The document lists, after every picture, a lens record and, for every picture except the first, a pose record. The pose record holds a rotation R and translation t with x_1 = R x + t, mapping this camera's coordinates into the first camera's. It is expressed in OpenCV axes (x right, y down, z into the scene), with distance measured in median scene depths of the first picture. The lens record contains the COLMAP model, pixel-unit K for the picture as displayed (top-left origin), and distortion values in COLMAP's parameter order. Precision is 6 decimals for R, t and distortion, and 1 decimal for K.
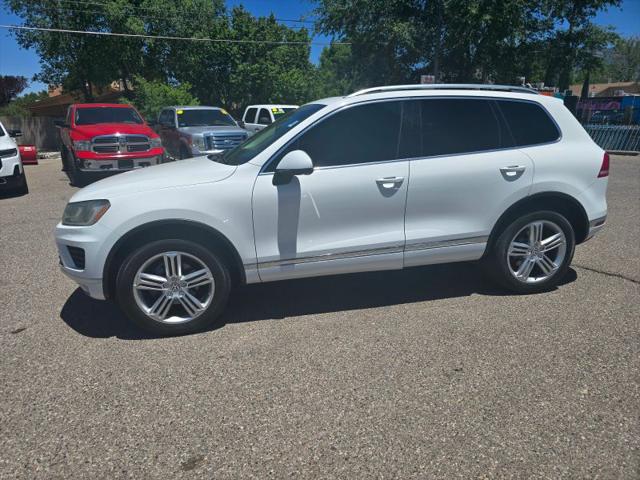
lens RADIAL K [[434.6, 0, 313.2], [0, 434.6, 239.5], [0, 0, 1]] dist [0.057819, -0.050693]
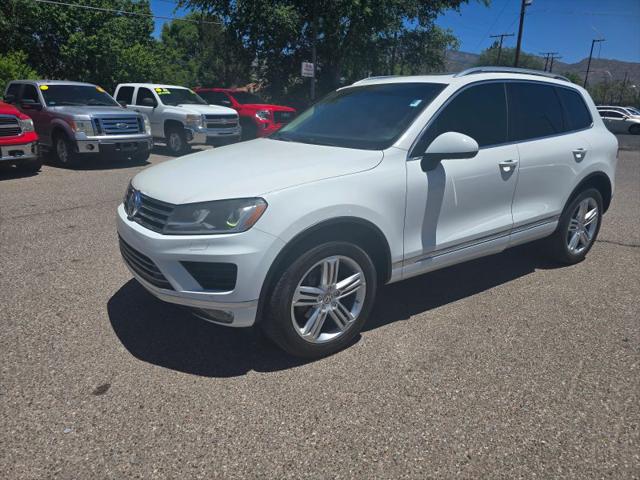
lens RADIAL K [[434.6, 0, 315.4], [0, 434.6, 242.7], [0, 0, 1]] dist [0.057819, -0.050693]
pose [[0.928616, -0.085528, 0.361050, -0.552842], [0.073132, 0.996172, 0.047885, -0.033875], [-0.363763, -0.018062, 0.931316, 0.210192]]
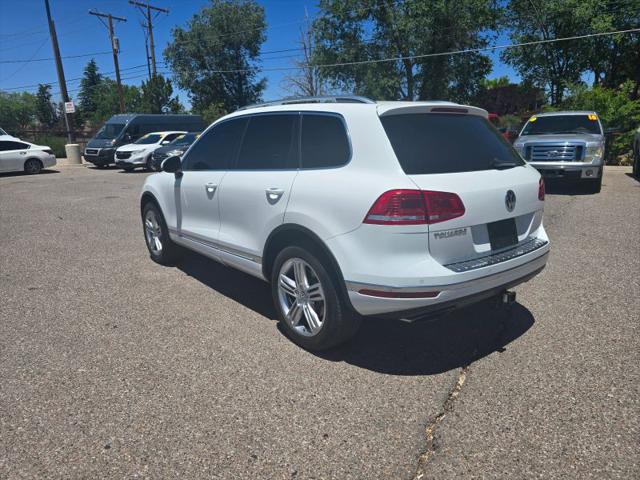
lens RADIAL K [[434.6, 0, 304.7], [0, 434.6, 234.6], [0, 0, 1]] dist [0.057819, -0.050693]
pose [[0.430130, 0.208240, -0.878421, 1.250300], [-0.227919, 0.966561, 0.117531, -0.188275], [0.873522, 0.149655, 0.463209, 0.635677]]
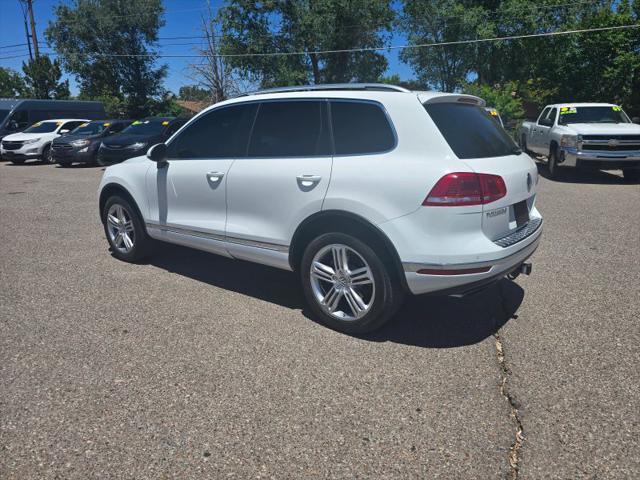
lens RADIAL K [[434.6, 0, 311.1], [0, 434.6, 227.3], [0, 0, 1]] dist [0.057819, -0.050693]
pose [[0.633318, 0.186799, -0.751009, 1.112168], [-0.208537, 0.975728, 0.066837, -0.119821], [0.745266, 0.114284, 0.656901, 0.421468]]
